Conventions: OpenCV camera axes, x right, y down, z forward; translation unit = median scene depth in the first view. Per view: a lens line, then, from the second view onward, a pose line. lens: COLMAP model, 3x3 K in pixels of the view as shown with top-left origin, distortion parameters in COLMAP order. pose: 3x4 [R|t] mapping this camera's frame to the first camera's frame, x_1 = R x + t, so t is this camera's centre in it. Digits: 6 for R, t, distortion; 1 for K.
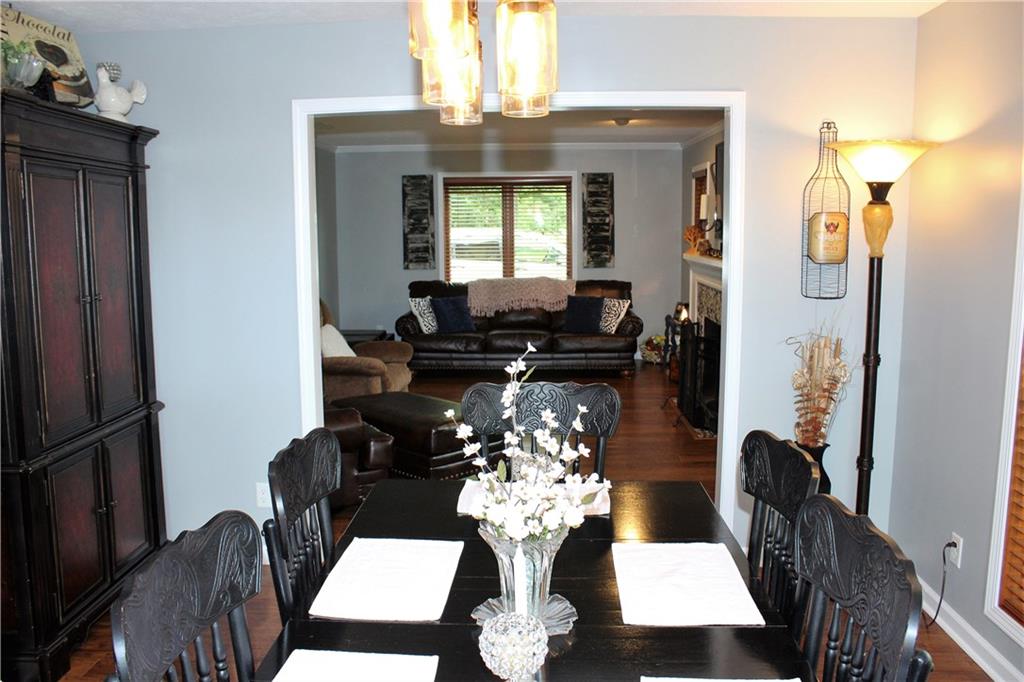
lens RADIAL K [[859.4, 0, 513.9], [0, 859.4, 341.2], [0, 0, 1]] dist [-0.127115, 0.061404]
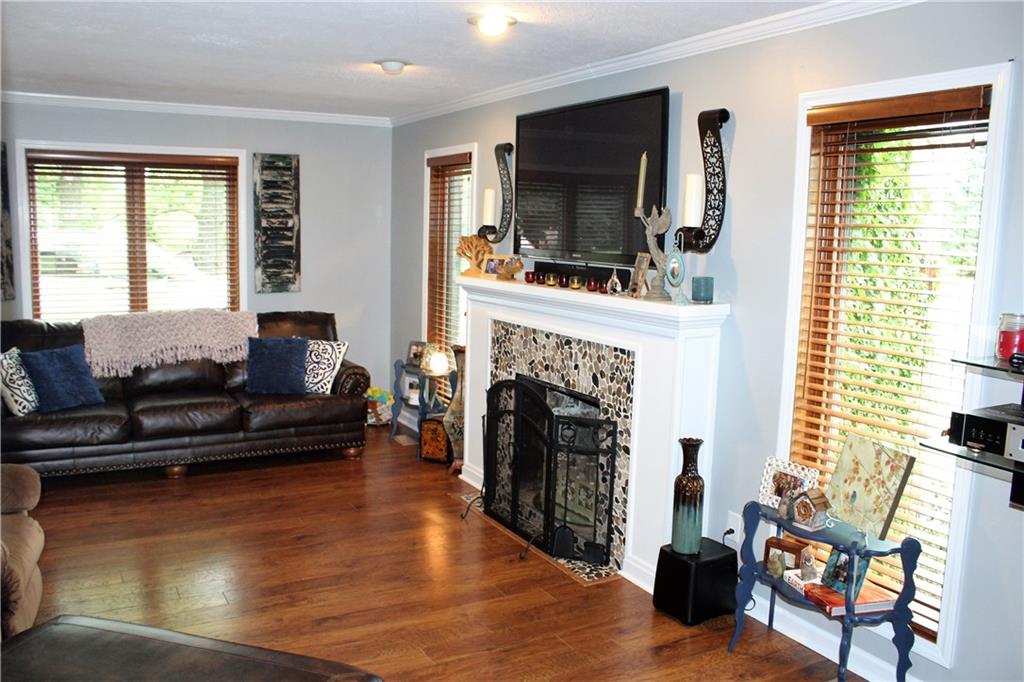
lens RADIAL K [[859.4, 0, 509.3], [0, 859.4, 340.1], [0, 0, 1]] dist [-0.127115, 0.061404]
pose [[0.860349, -0.042079, 0.507965, -0.091420], [0.043156, 0.999022, 0.009664, -0.046763], [-0.507875, 0.013607, 0.861324, 0.324977]]
